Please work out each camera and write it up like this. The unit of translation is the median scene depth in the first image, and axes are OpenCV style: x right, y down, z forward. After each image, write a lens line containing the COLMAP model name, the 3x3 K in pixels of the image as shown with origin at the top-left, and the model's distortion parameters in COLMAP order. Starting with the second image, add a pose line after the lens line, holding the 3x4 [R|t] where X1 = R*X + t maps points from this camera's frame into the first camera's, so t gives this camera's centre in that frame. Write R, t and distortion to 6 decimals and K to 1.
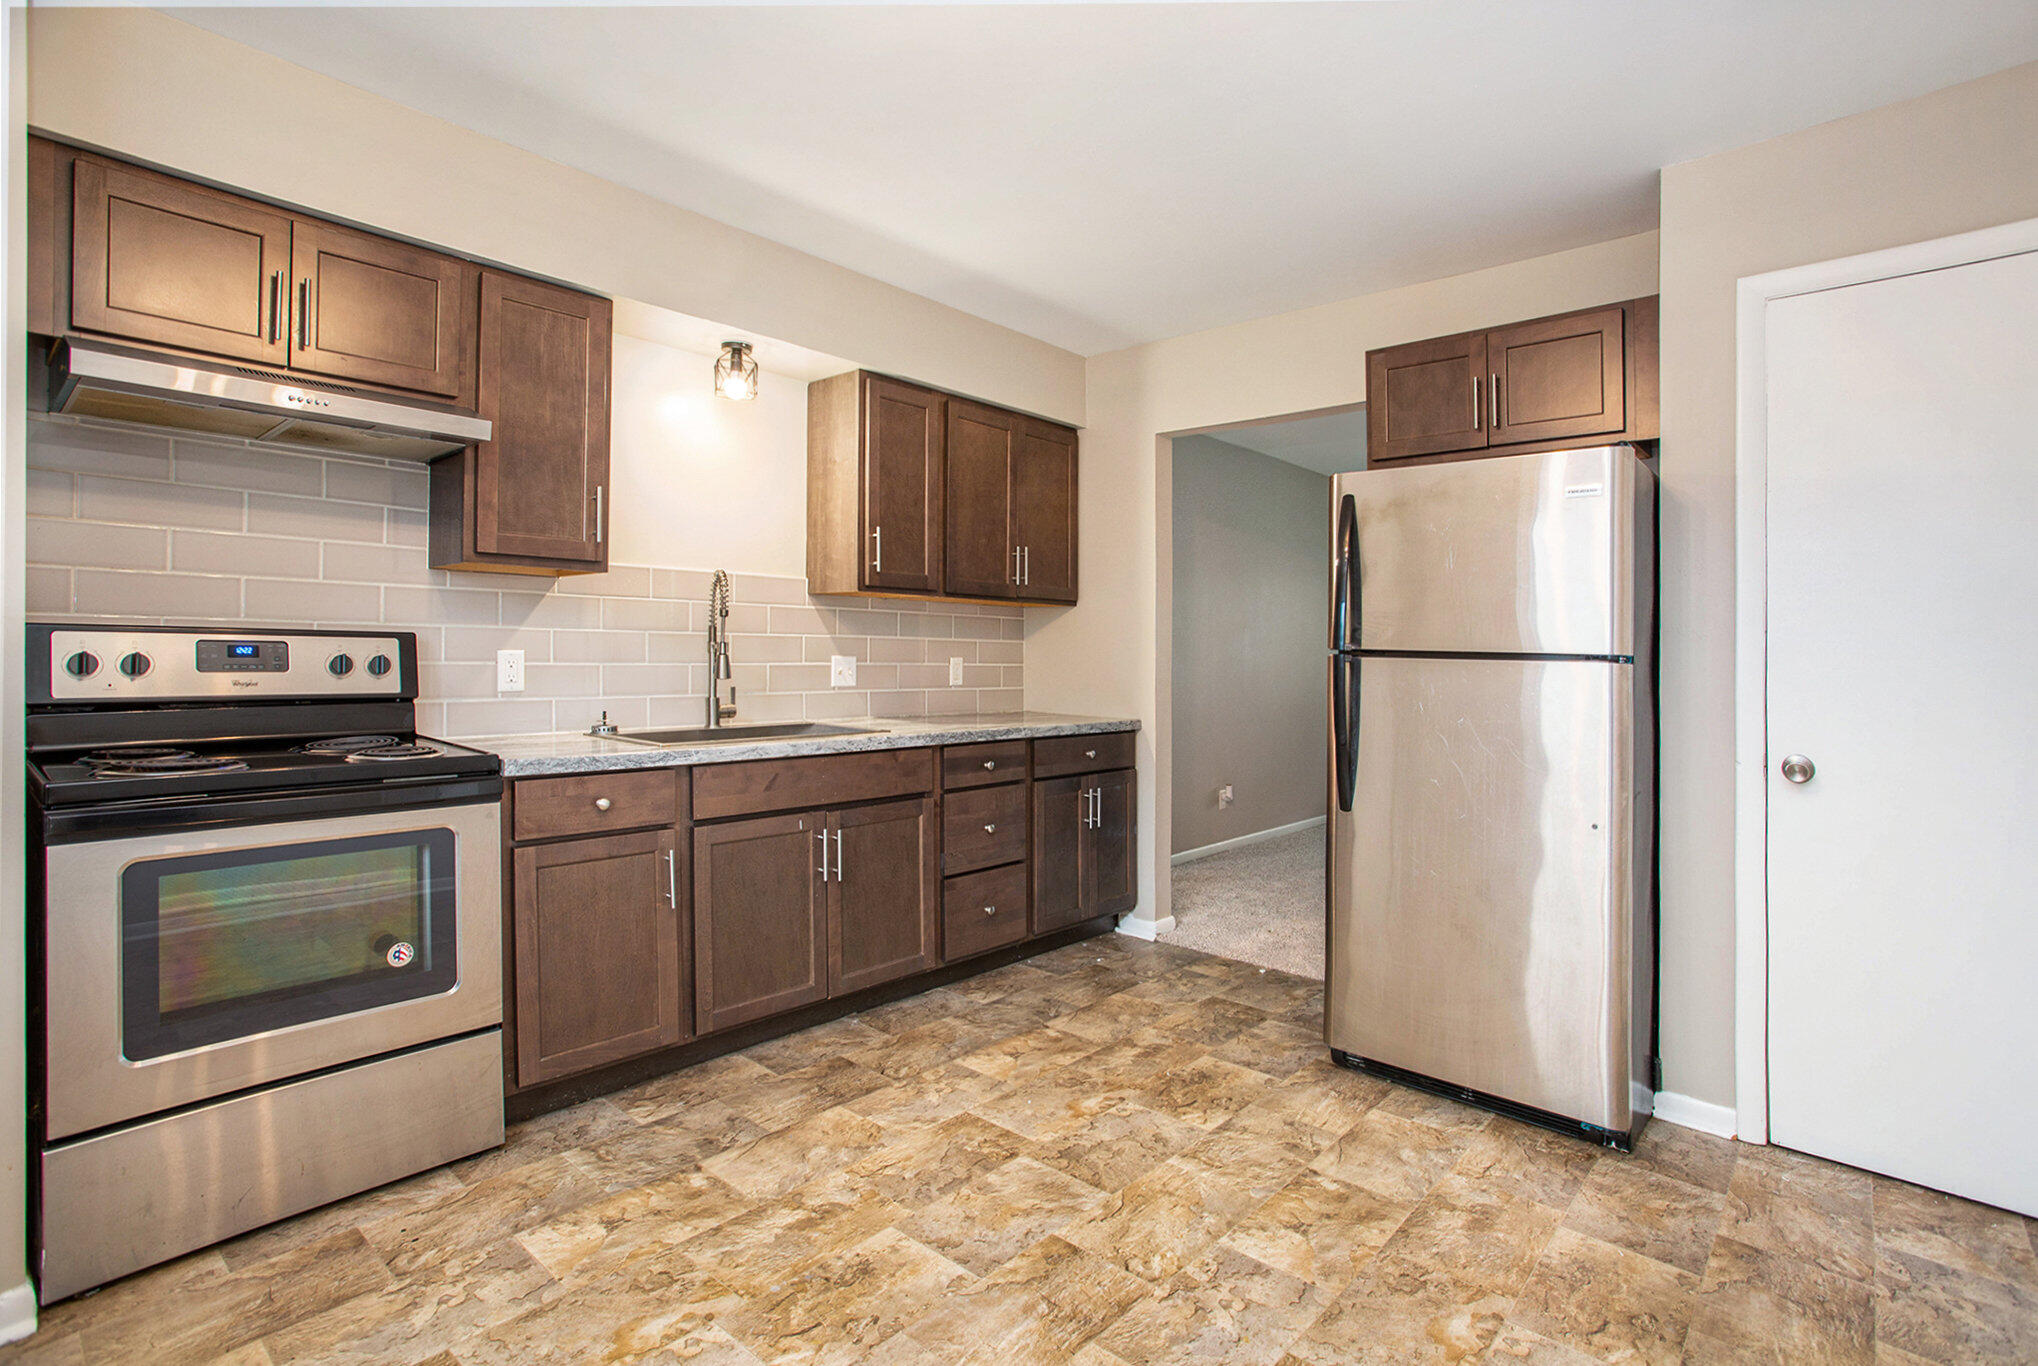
lens RADIAL K [[788.7, 0, 1220.0], [0, 788.7, 655.9], [0, 0, 1]] dist [-0.074289, 0.015585]
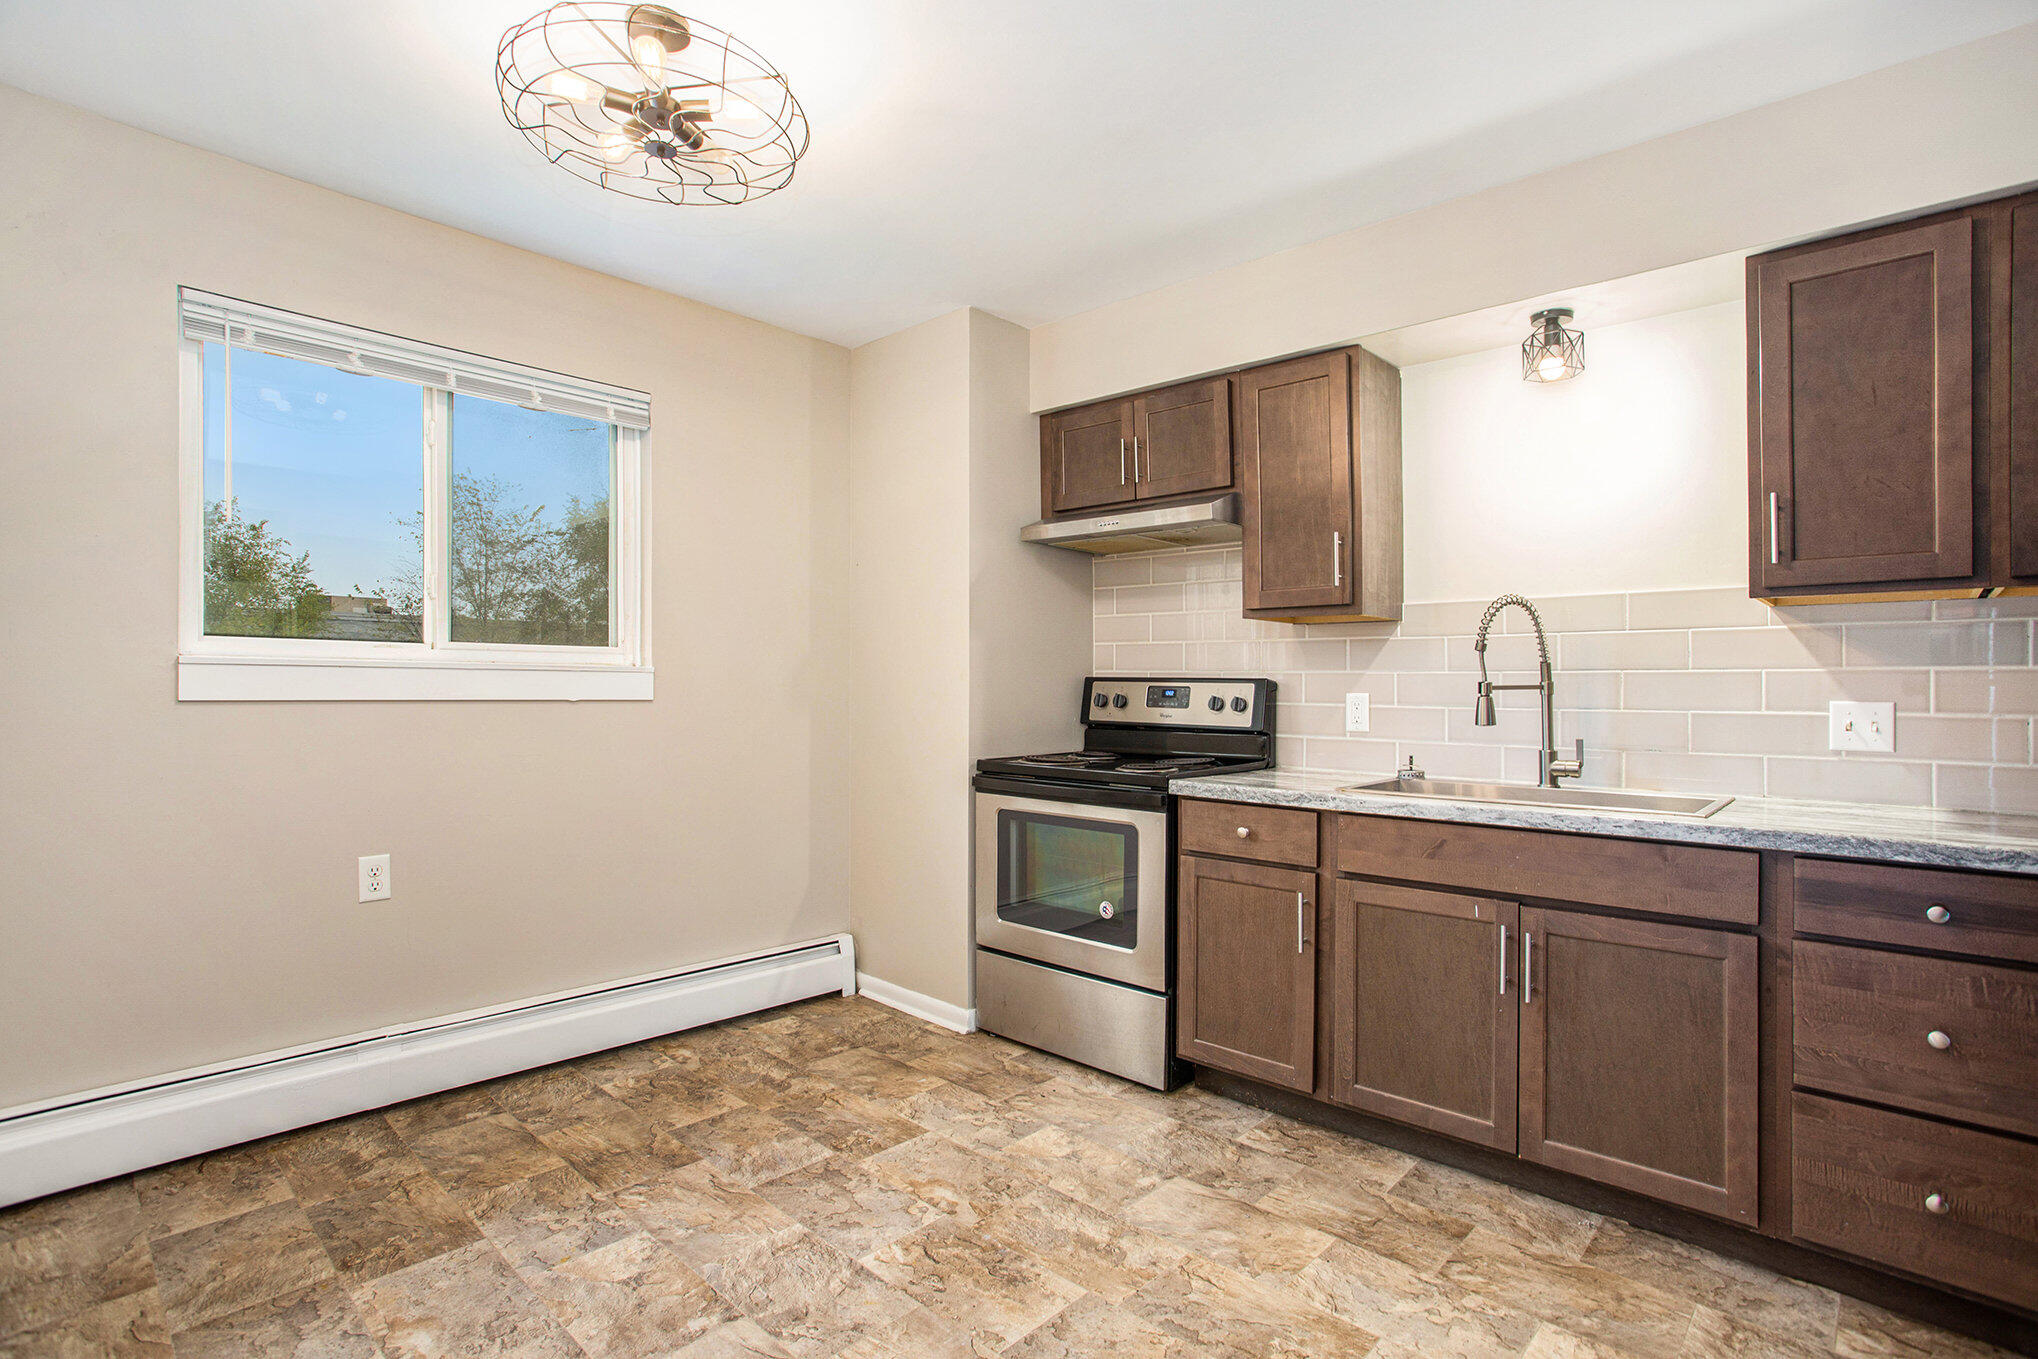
lens RADIAL K [[1007.7, 0, 1025.6], [0, 1007.7, 661.5], [0, 0, 1]] dist [-0.050031, 0.019017]
pose [[-0.054675, -0.035195, -0.997884, 0.683847], [-0.006926, 0.999368, -0.034868, 0.001773], [0.998480, 0.005005, -0.054884, 0.787707]]
